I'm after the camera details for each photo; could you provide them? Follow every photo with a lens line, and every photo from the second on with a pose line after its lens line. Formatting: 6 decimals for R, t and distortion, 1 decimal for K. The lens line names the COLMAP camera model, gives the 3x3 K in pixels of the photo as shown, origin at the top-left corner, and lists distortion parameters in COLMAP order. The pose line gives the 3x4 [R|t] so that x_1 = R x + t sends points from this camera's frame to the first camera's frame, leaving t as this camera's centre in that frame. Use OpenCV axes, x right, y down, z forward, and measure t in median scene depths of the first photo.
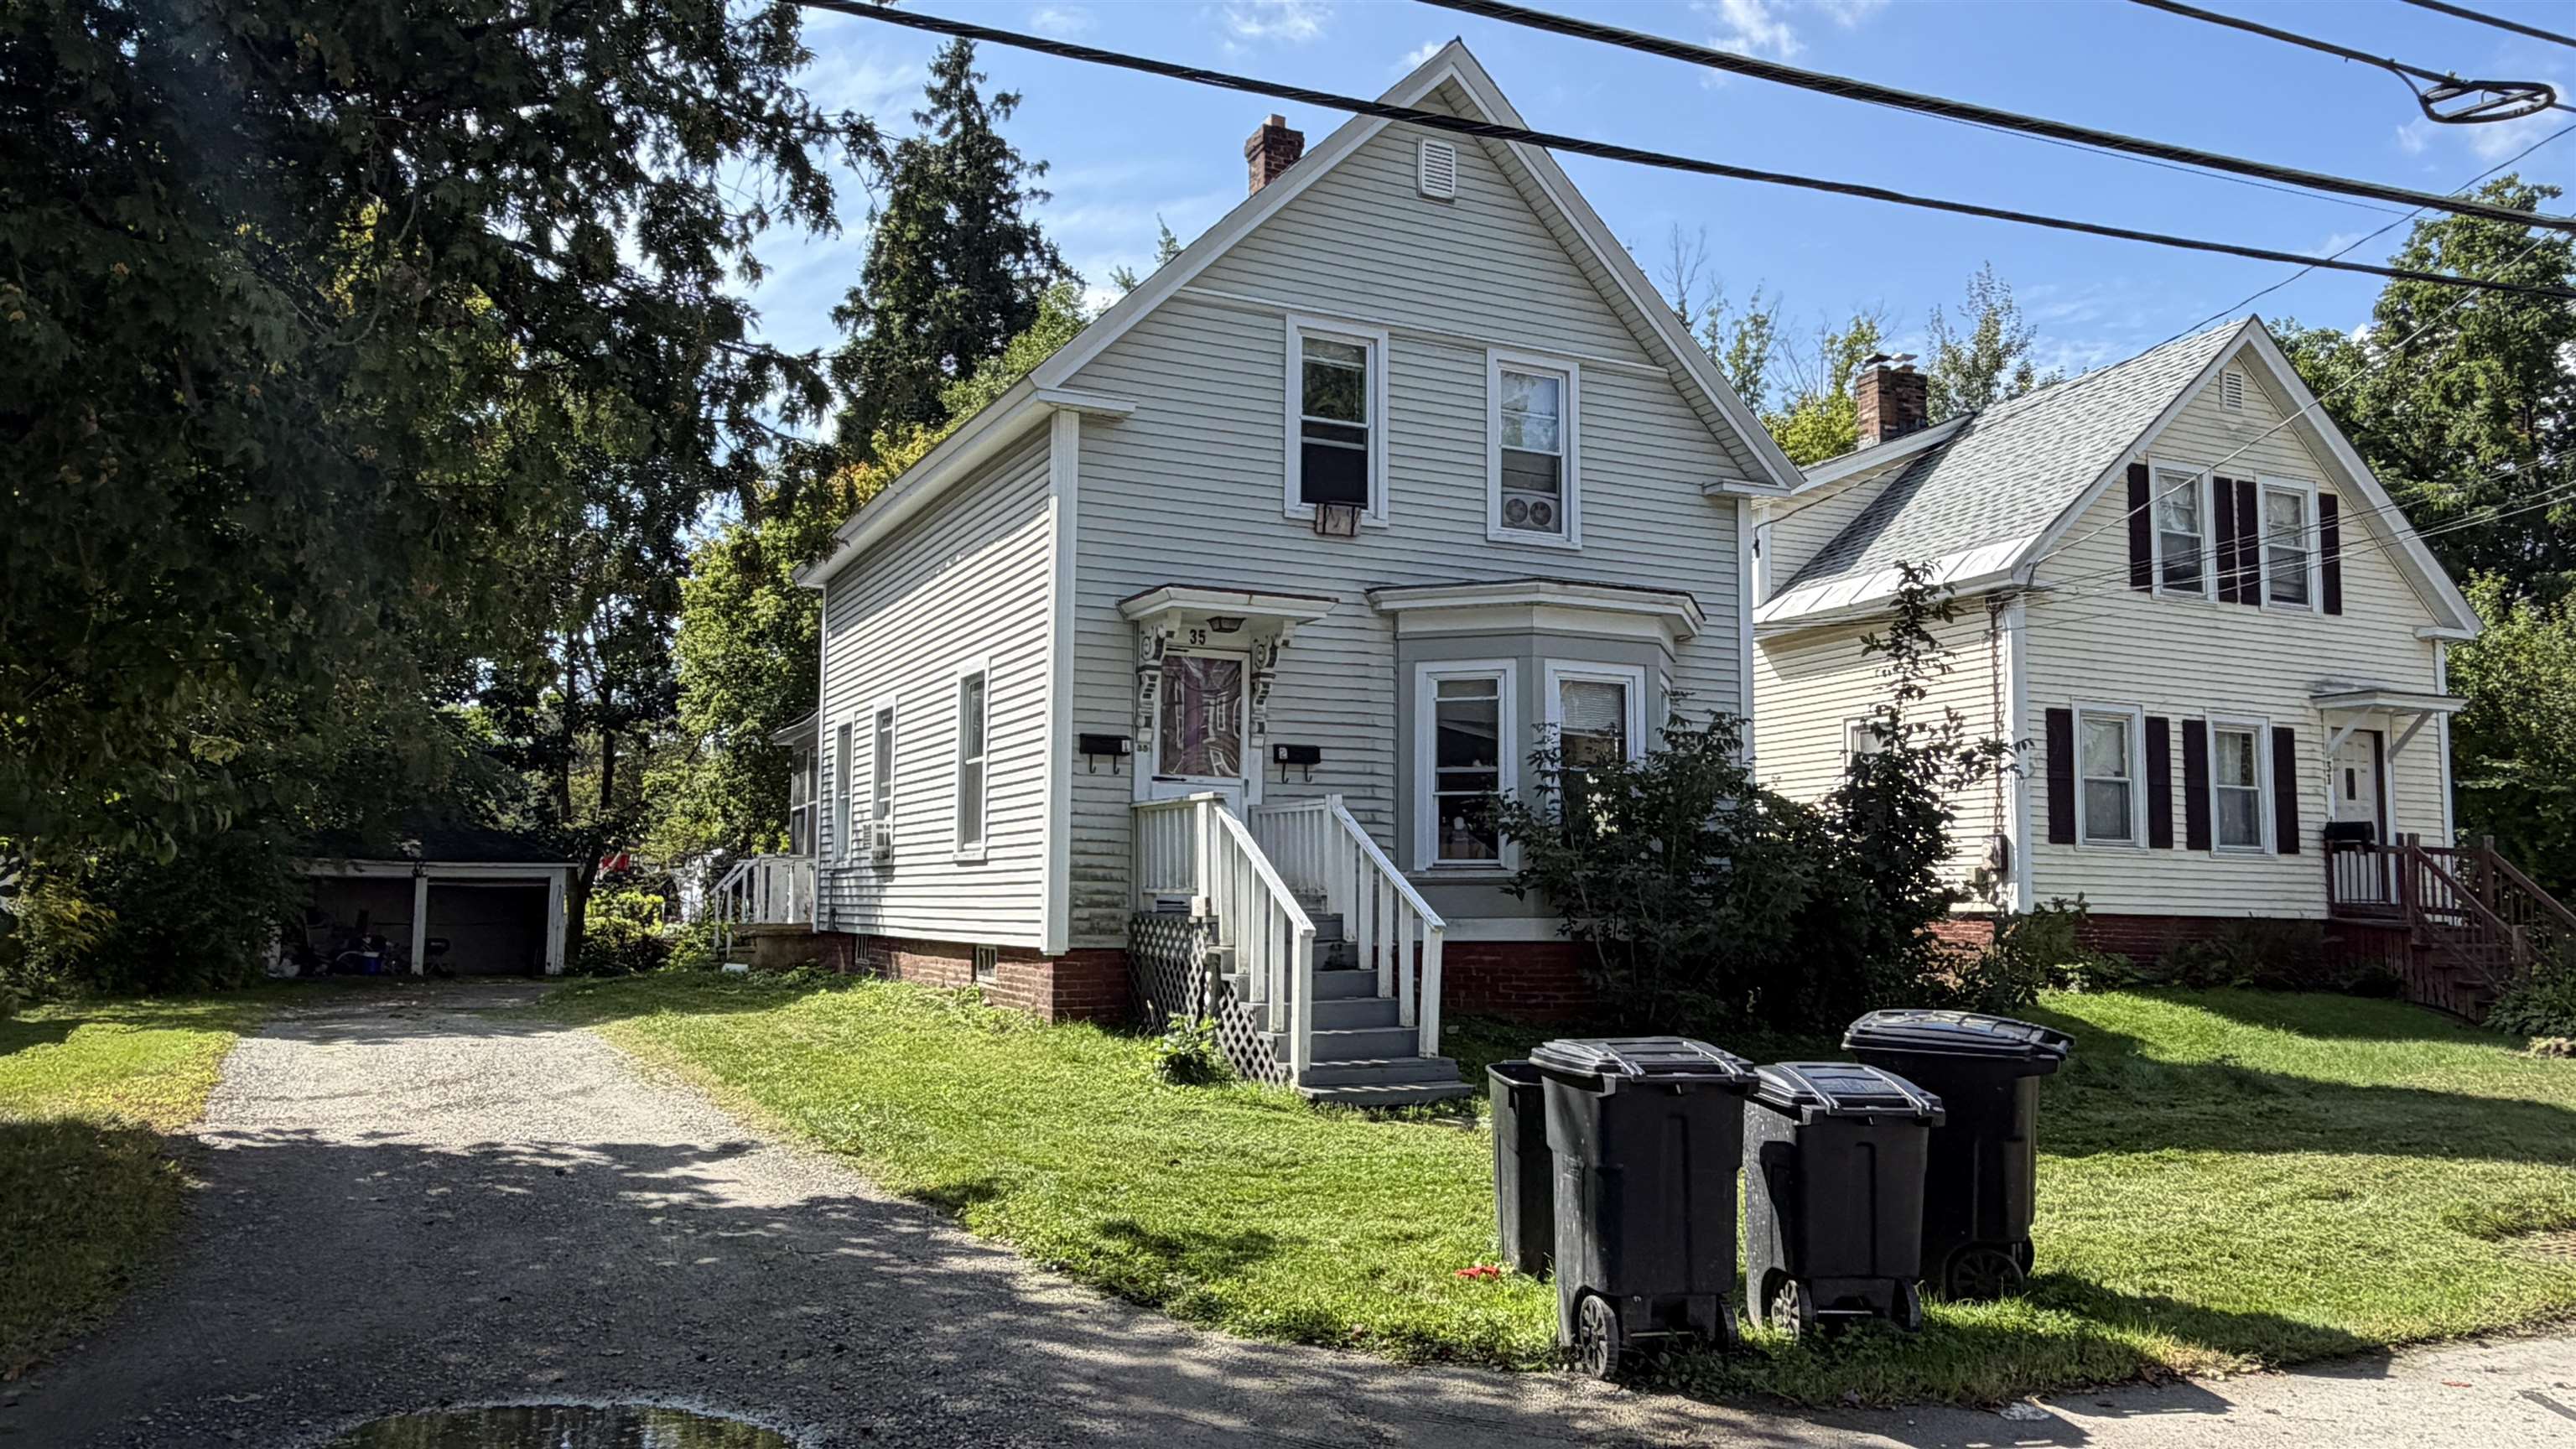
lens RADIAL K [[1796.1, 0, 1288.0], [0, 1796.1, 724.5], [0, 0, 1]] dist [-0.000893, 0.000587]
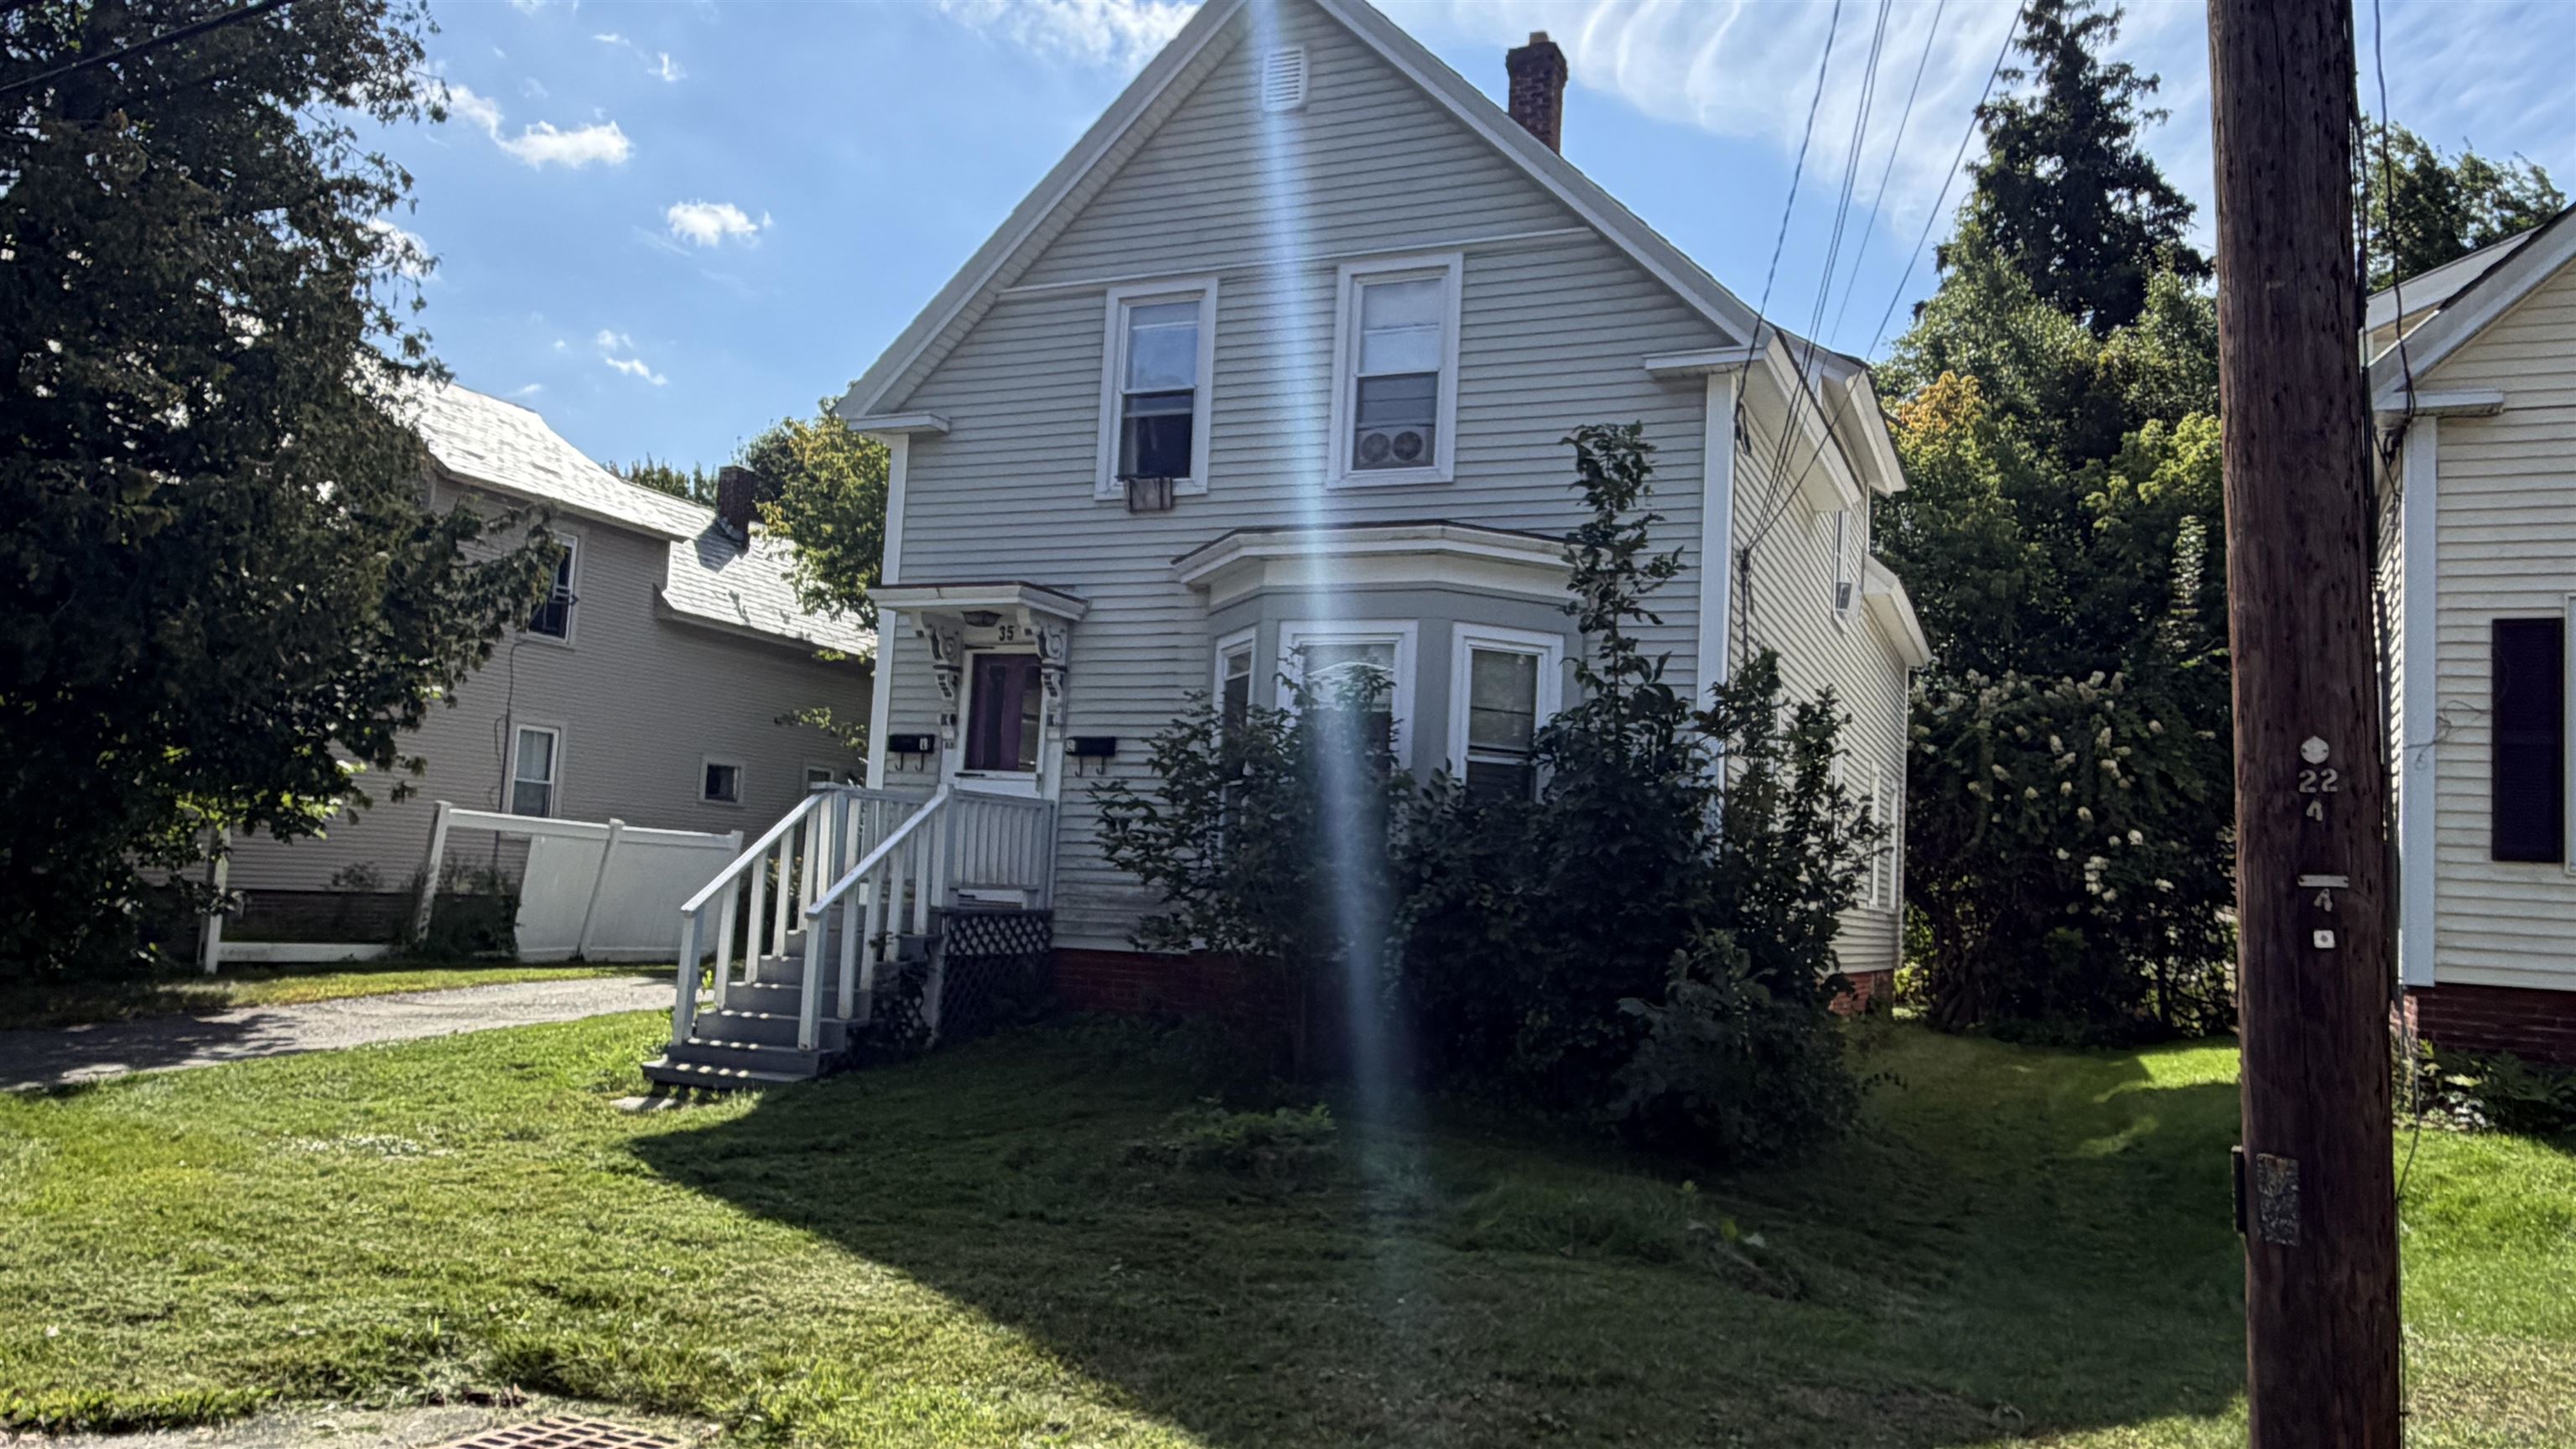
lens RADIAL K [[1796.1, 0, 1288.0], [0, 1796.1, 724.5], [0, 0, 1]] dist [-0.000893, 0.000587]
pose [[0.642127, -0.047605, -0.765119, 0.746150], [0.030244, 0.998866, -0.036766, 0.040277], [0.766001, 0.000468, 0.642839, 0.434038]]
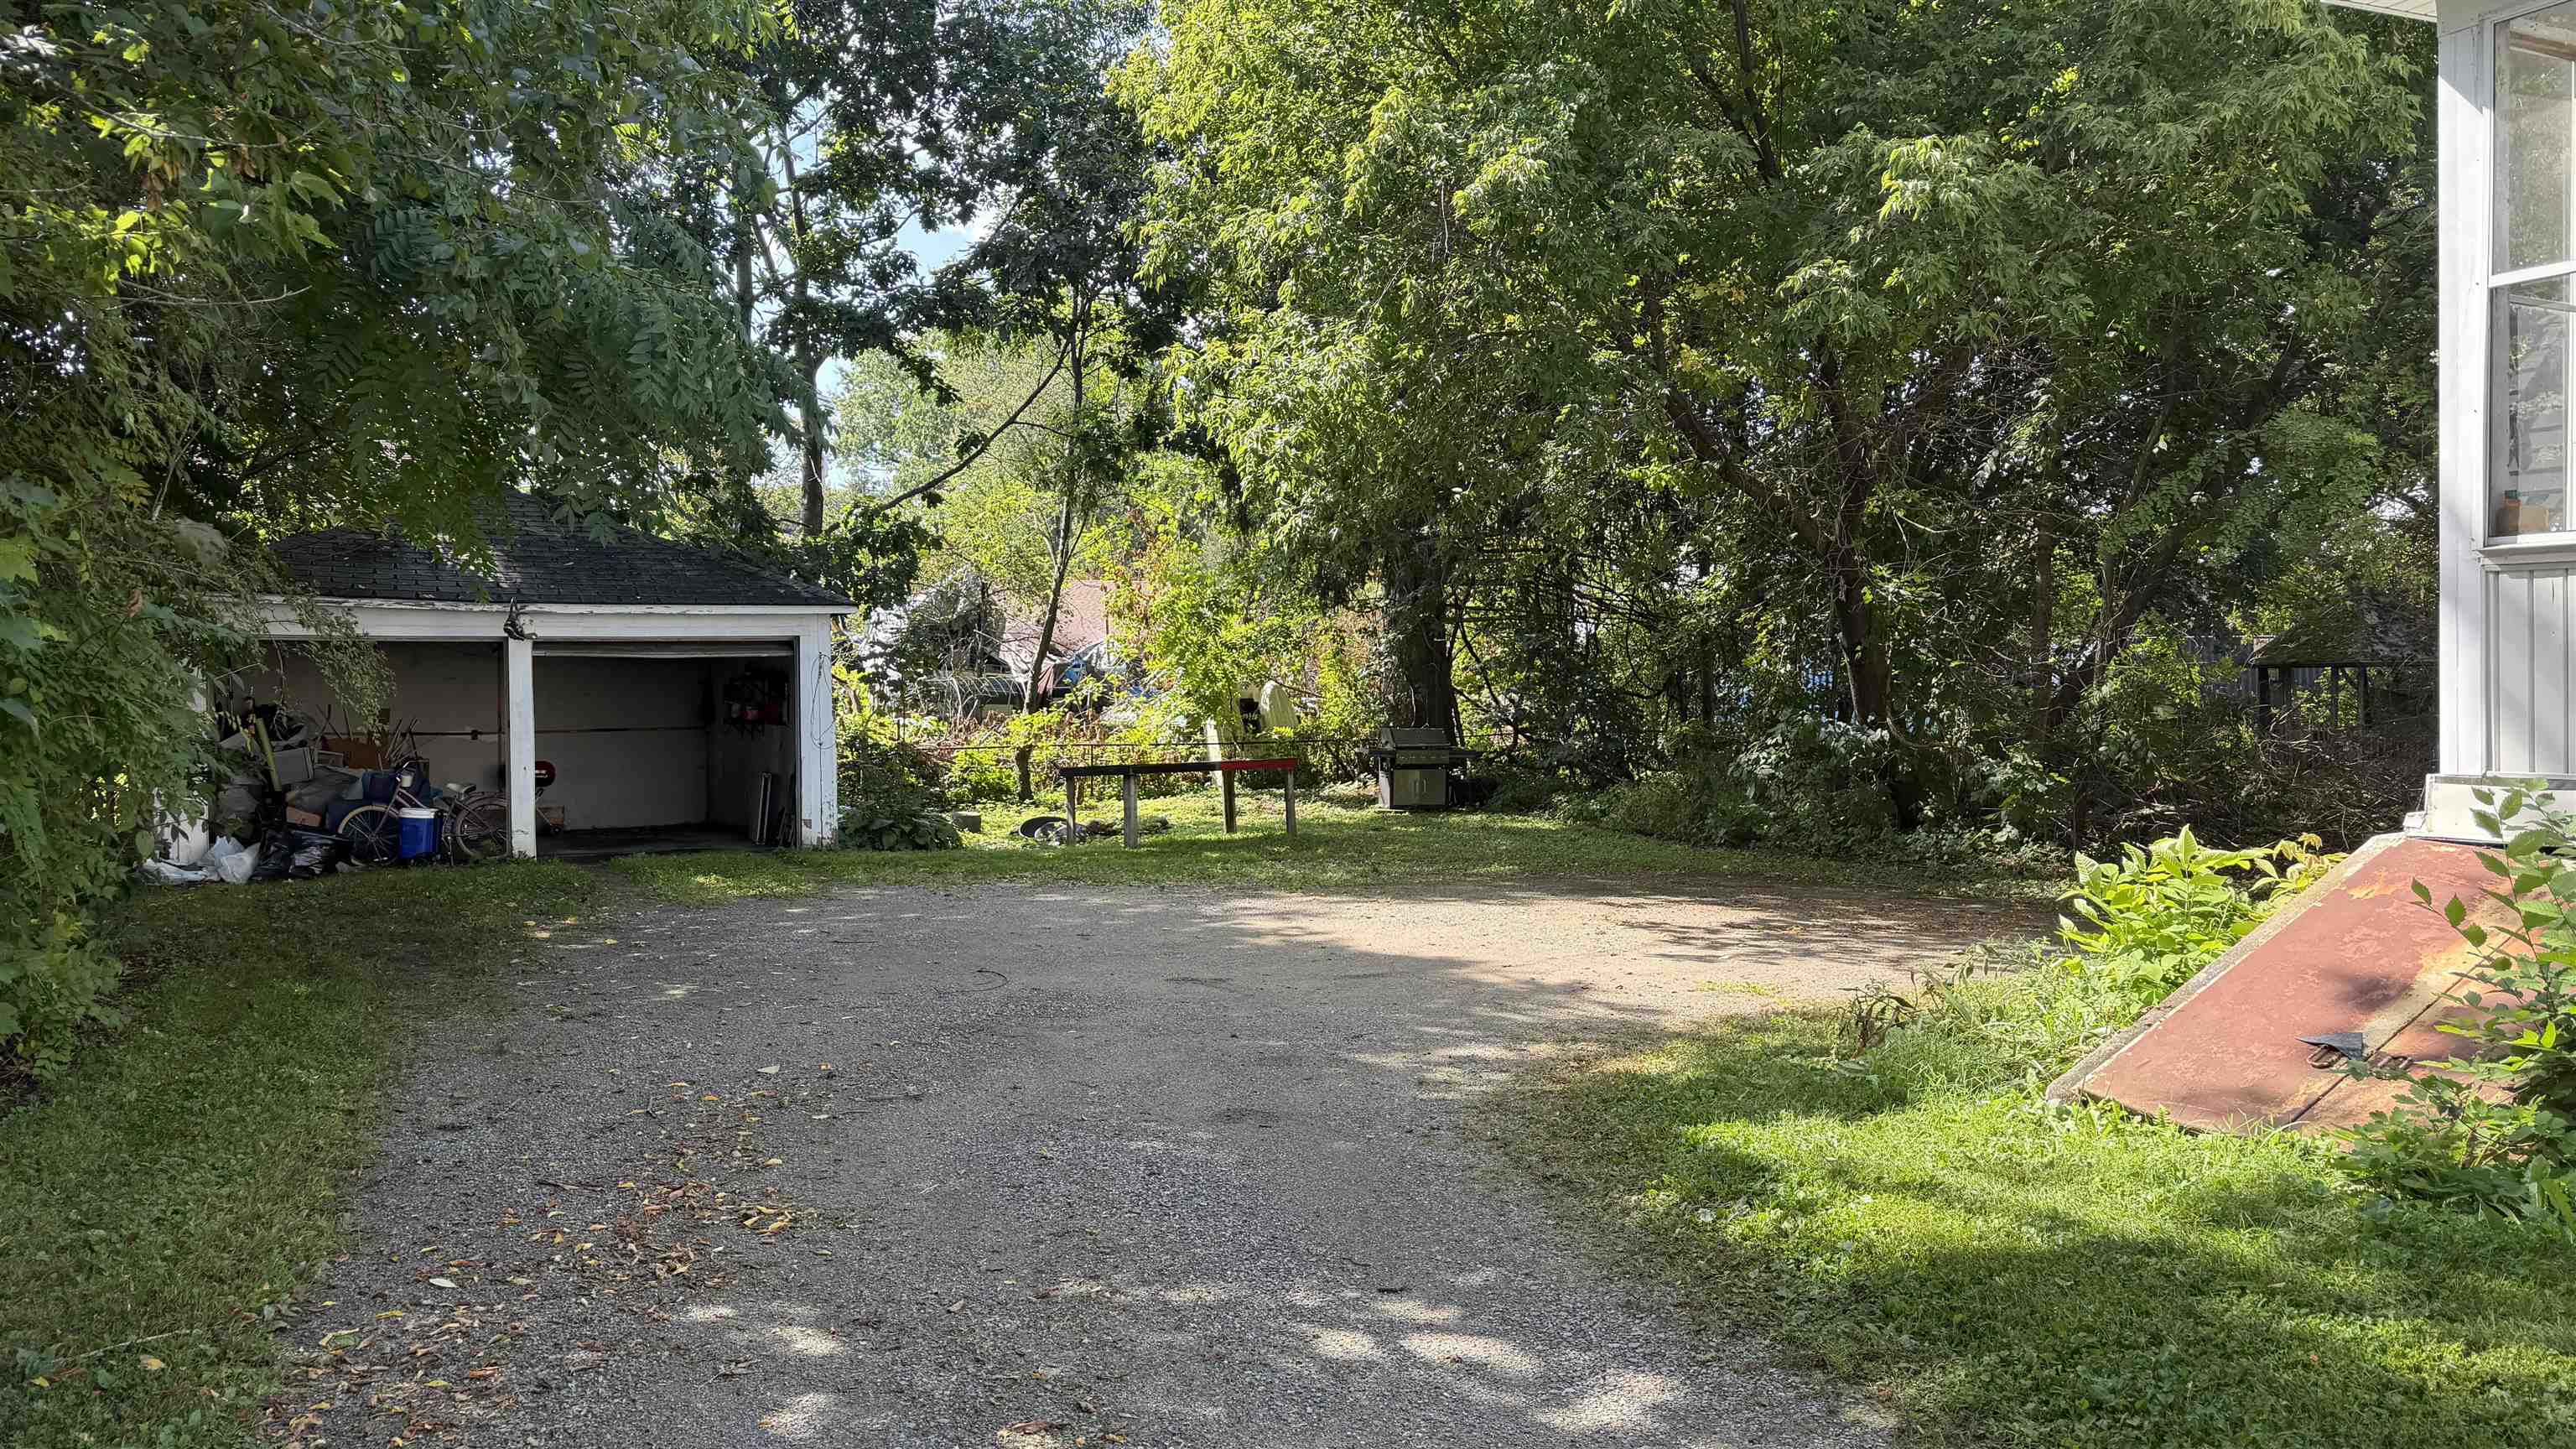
lens RADIAL K [[1806.7, 0, 1288.0], [0, 1806.7, 724.5], [0, 0, 1]] dist [0.113154, -0.173733]
pose [[0.999866, -0.002846, -0.016104, -0.686196], [0.005292, 0.988061, 0.153970, 0.088368], [0.015474, -0.154034, 0.987944, 1.327348]]
